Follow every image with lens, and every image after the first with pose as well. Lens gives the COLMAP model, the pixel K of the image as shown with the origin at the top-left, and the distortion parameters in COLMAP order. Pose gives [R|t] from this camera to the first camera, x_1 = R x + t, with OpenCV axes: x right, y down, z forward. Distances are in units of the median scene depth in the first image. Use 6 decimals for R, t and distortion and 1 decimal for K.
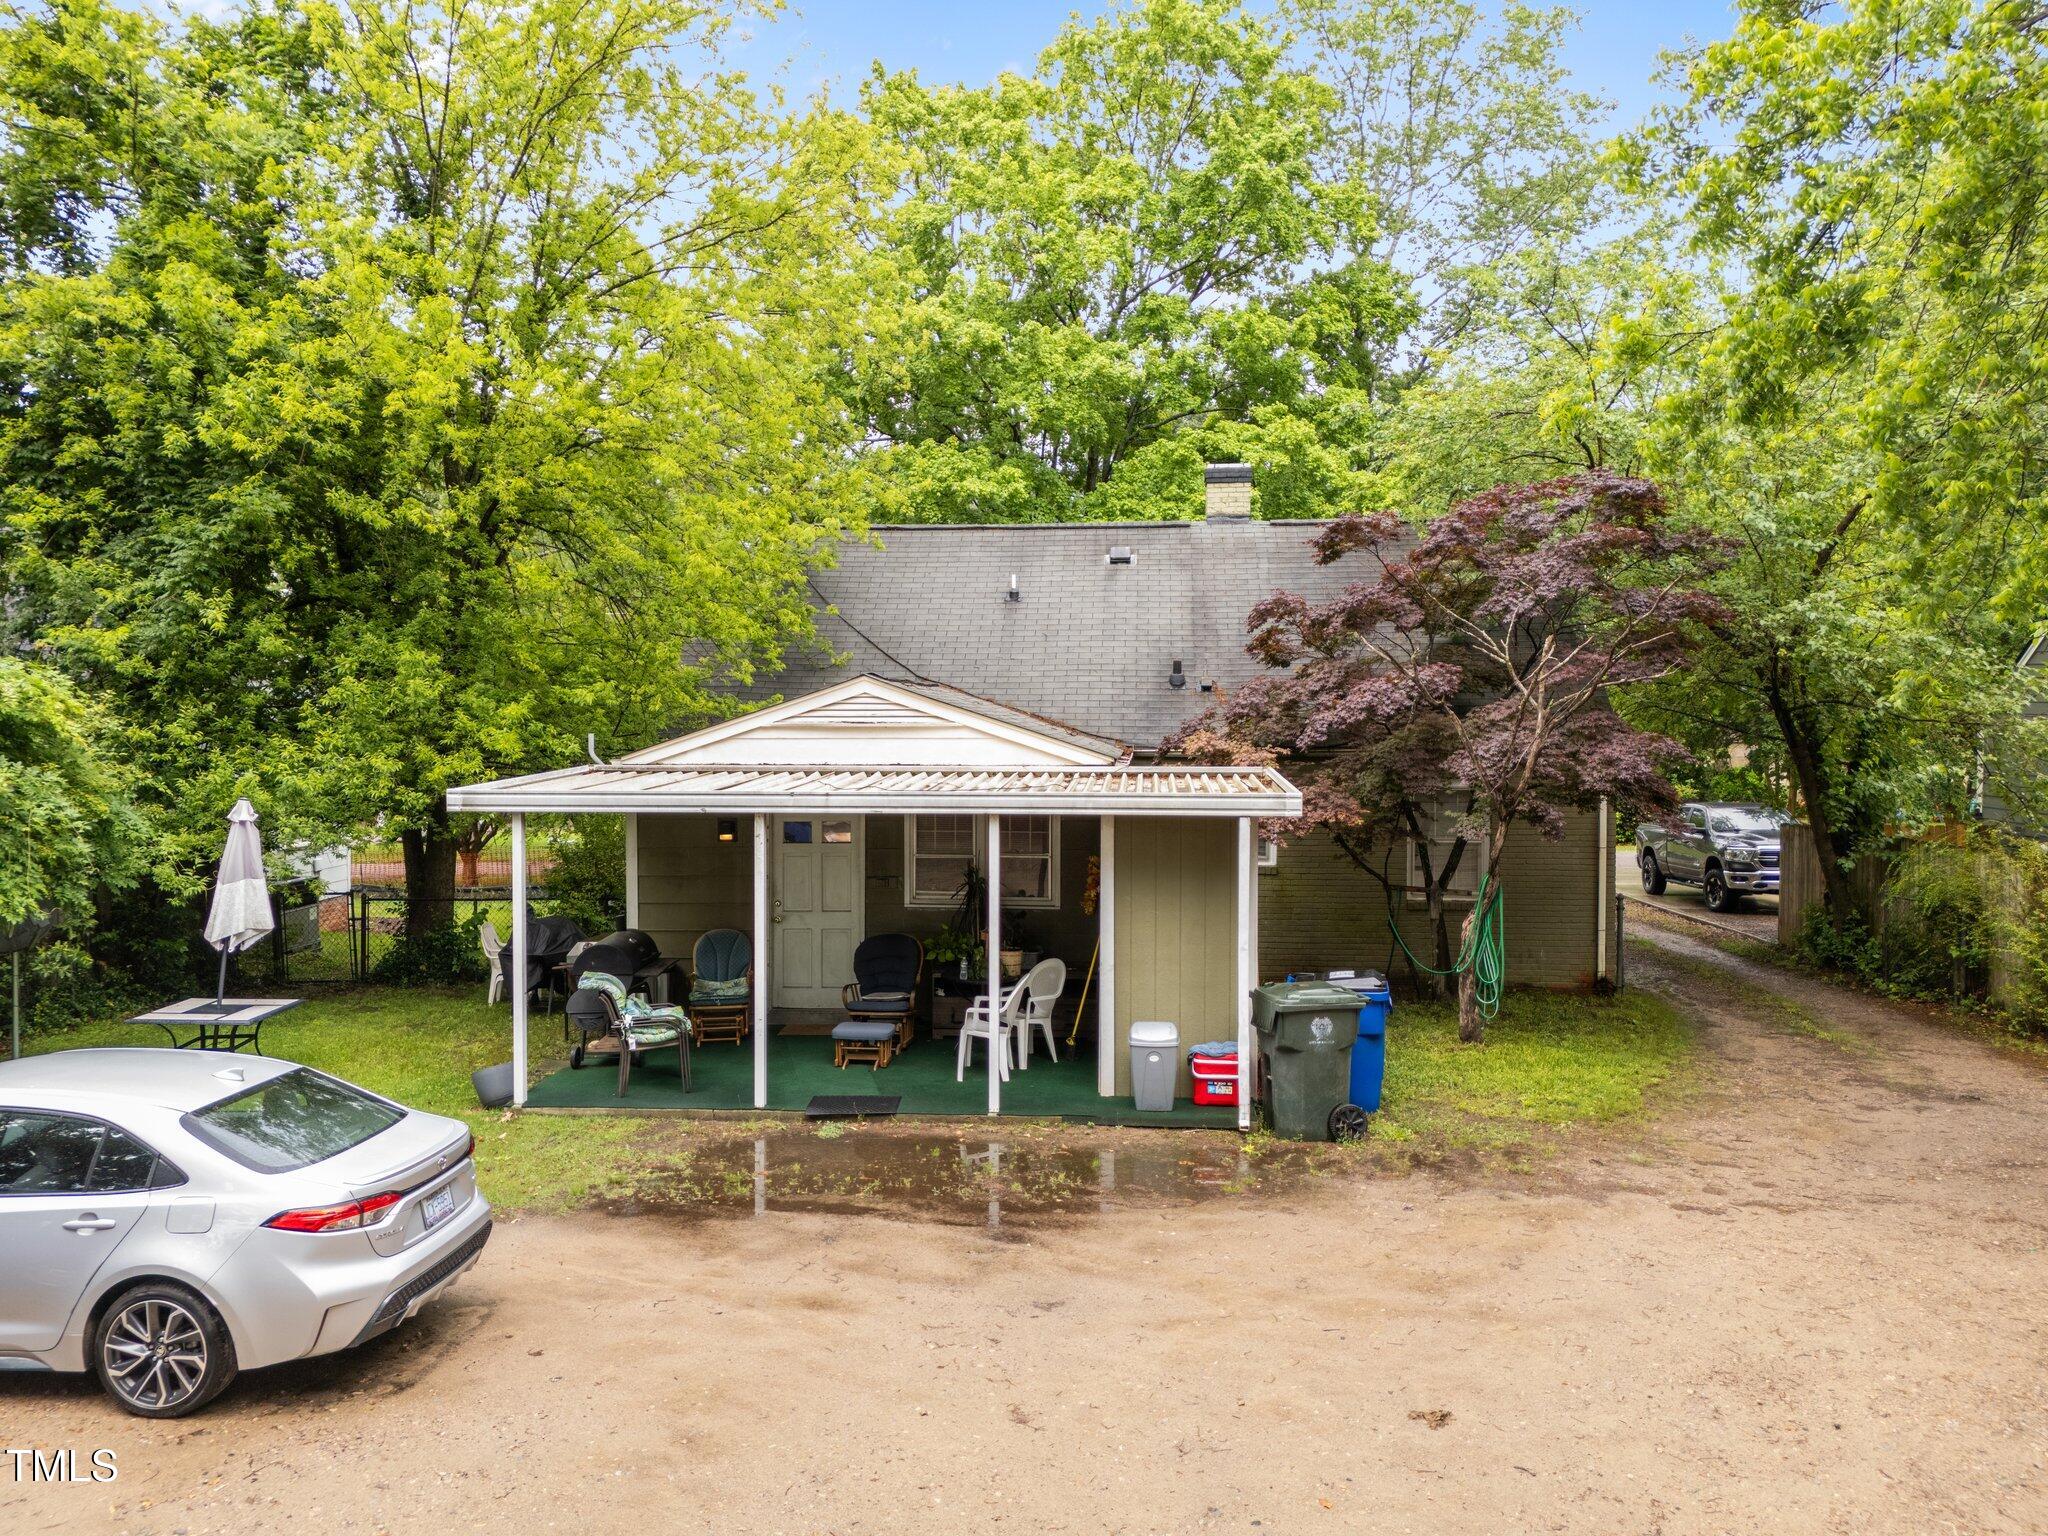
lens RADIAL K [[1501.2, 0, 1017.2], [0, 1501.2, 767.5], [0, 0, 1]] dist [0.045651, -0.029686]
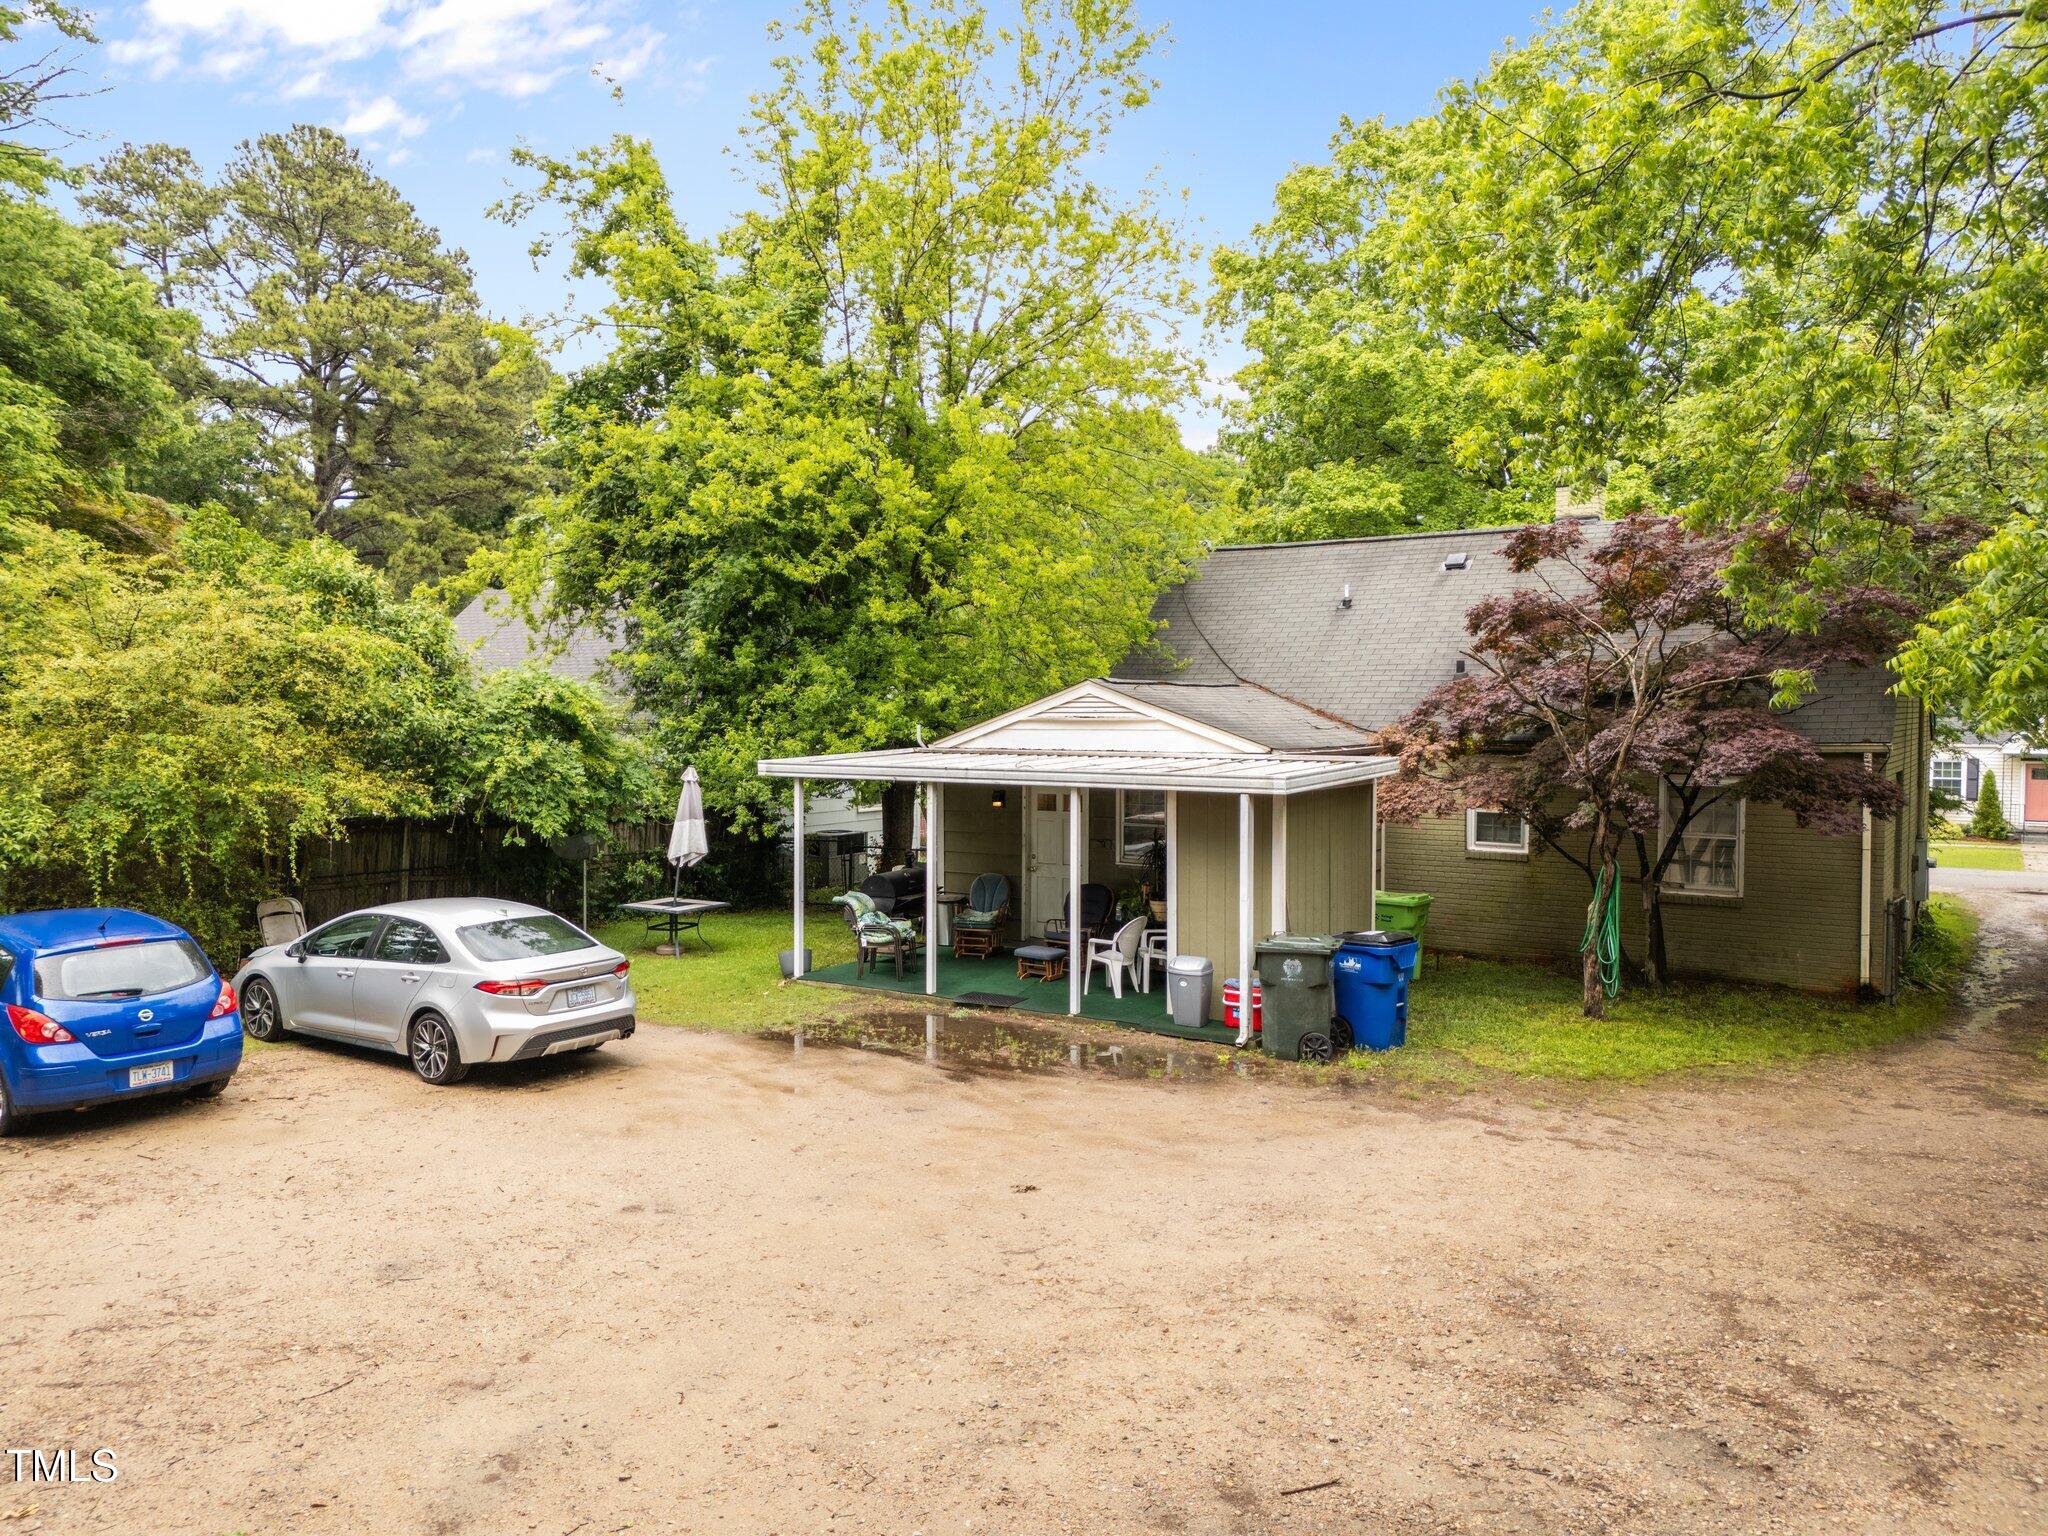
lens RADIAL K [[1501.2, 0, 1024.1], [0, 1501.2, 758.8], [0, 0, 1]] dist [0.045651, -0.029686]
pose [[0.874758, 0.017534, -0.484242, 0.577671], [-0.018240, 0.999828, 0.003254, 0.003605], [0.484216, 0.005986, 0.874928, -0.167940]]
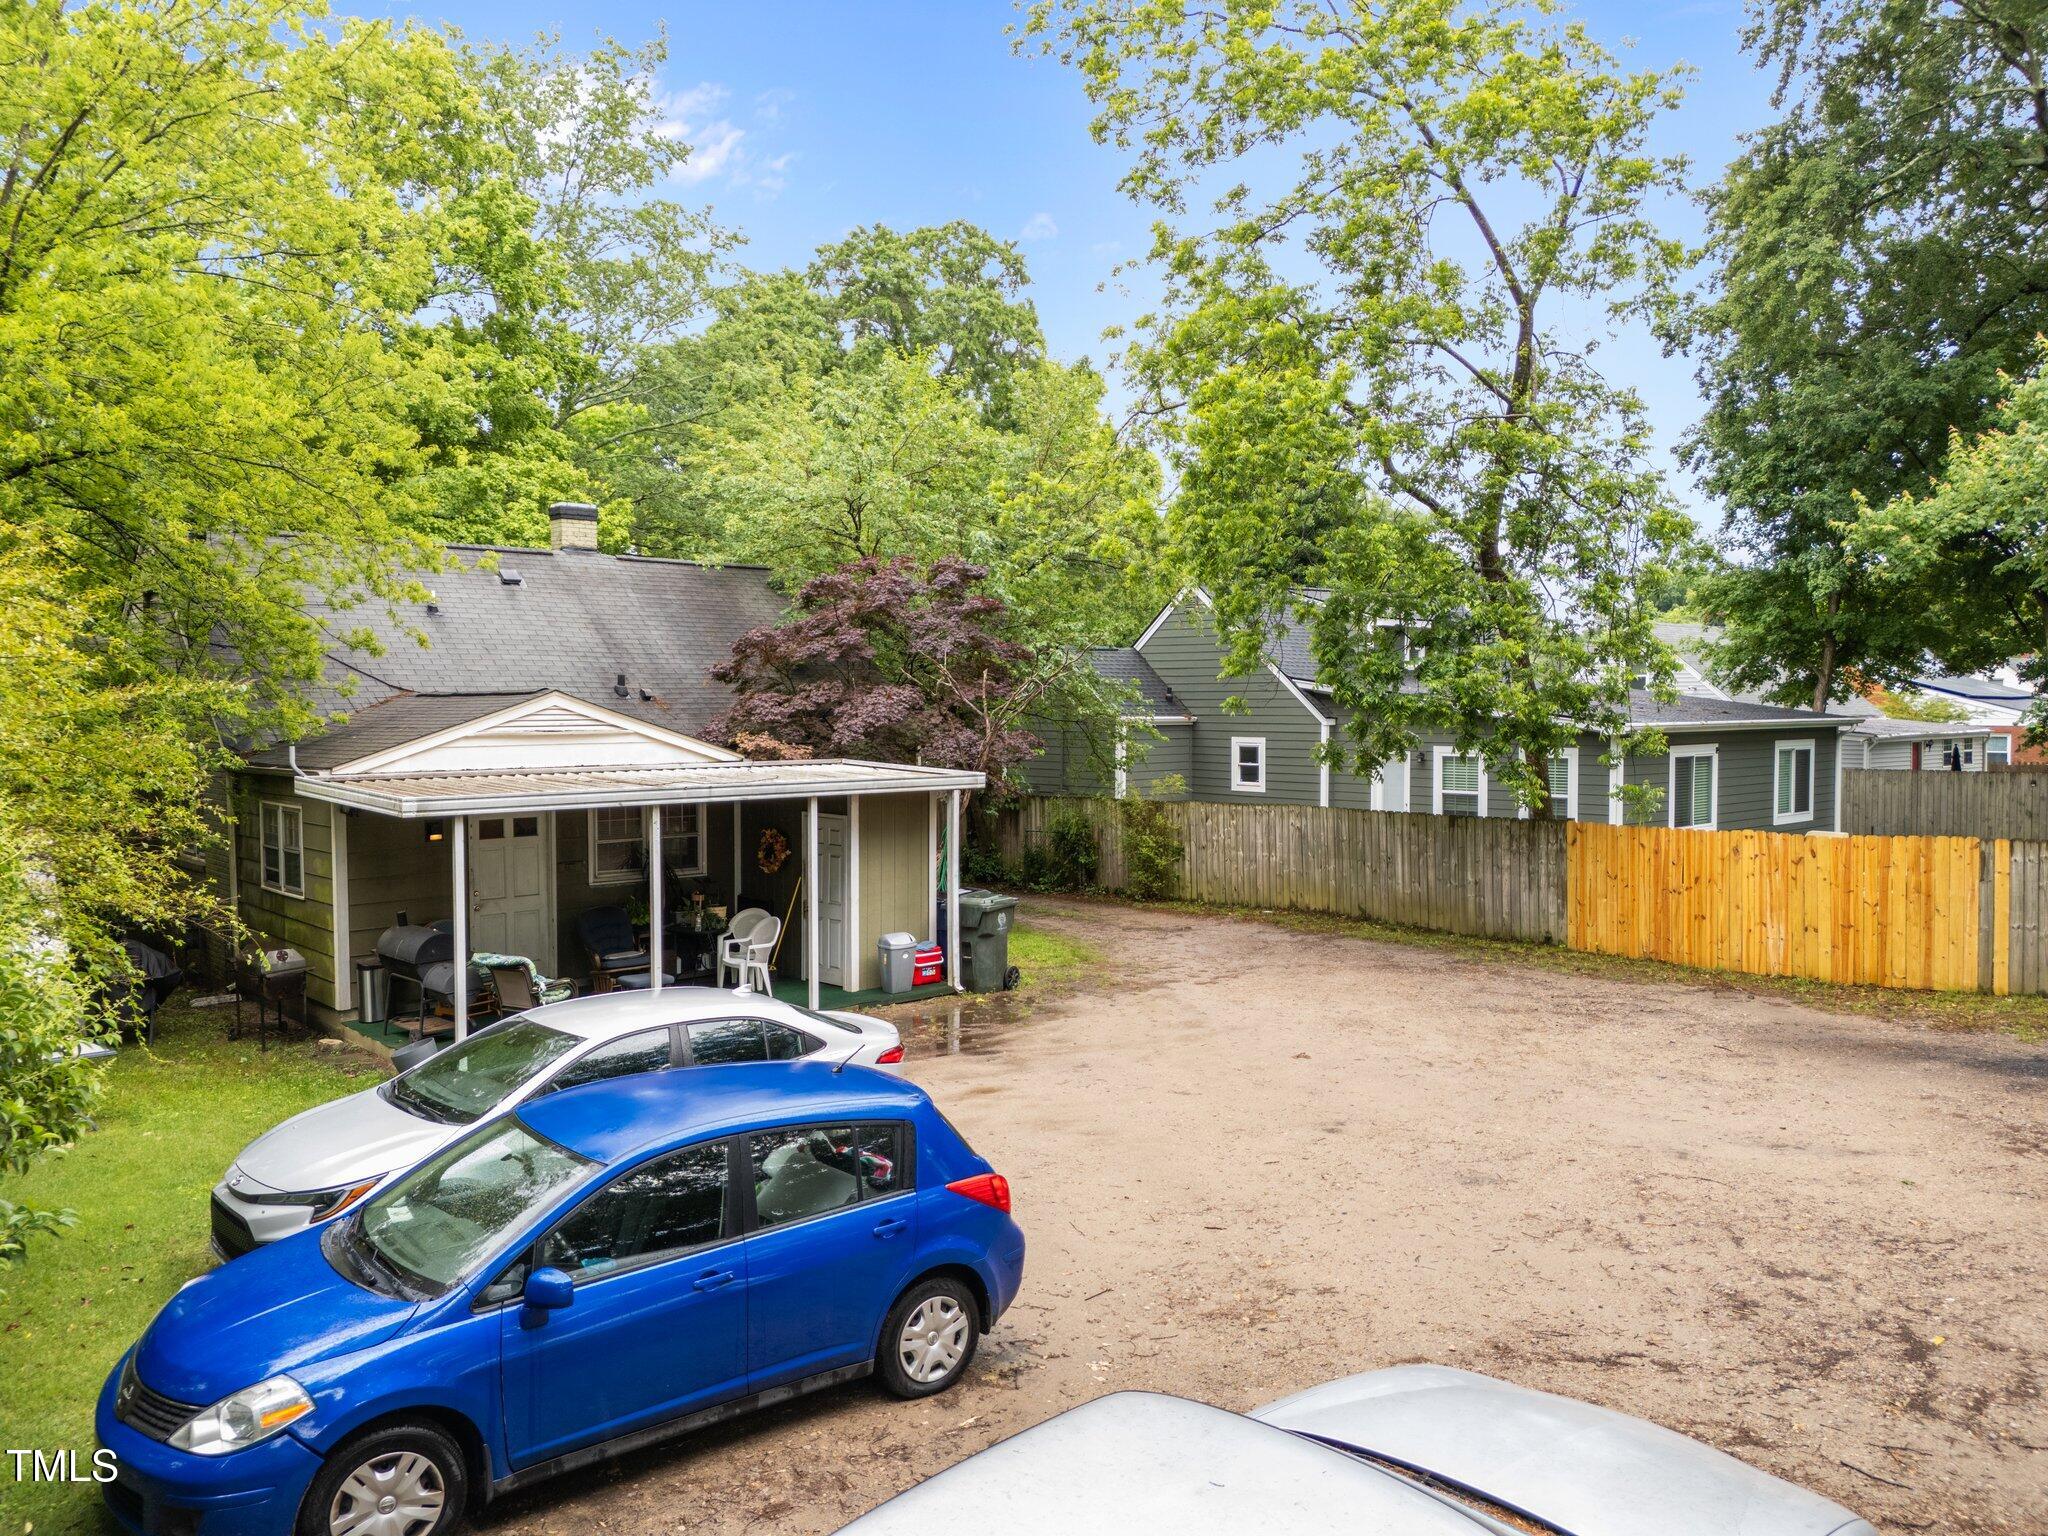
lens RADIAL K [[1501.2, 0, 1017.4], [0, 1501.2, 767.1], [0, 0, 1]] dist [0.045651, -0.029686]
pose [[0.686892, -0.030792, 0.726106, -0.890621], [0.030994, 0.999434, 0.013063, -0.008666], [-0.726098, 0.013532, 0.687458, -0.095248]]
